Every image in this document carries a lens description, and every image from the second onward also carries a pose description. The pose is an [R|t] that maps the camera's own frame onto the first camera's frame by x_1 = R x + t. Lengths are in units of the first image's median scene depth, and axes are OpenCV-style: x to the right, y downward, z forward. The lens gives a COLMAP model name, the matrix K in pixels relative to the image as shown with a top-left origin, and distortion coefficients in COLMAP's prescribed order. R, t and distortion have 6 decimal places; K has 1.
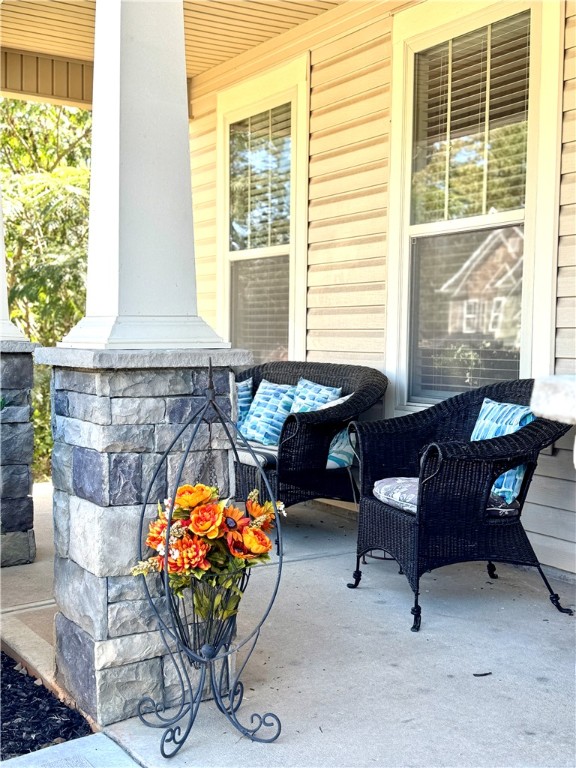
lens RADIAL K [[988.6, 0, 287.7], [0, 988.6, 384.2], [0, 0, 1]] dist [0.100667, 0.000000]
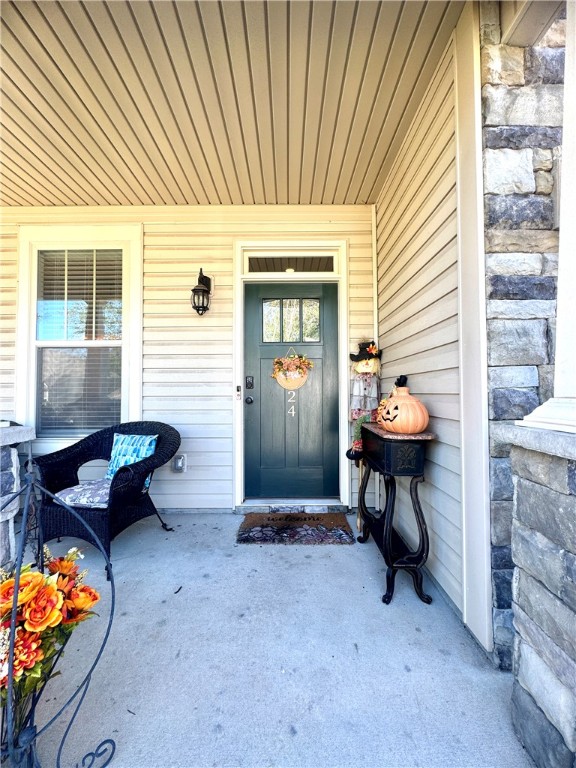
lens RADIAL K [[305.2, 0, 287.3], [0, 305.2, 384.9], [0, 0, 1]] dist [-0.008851, 0.001000]
pose [[0.522289, 0.008207, 0.852729, -0.134214], [0.054102, 0.997620, -0.042739, -0.036595], [-0.851050, 0.068456, 0.520602, 0.395199]]
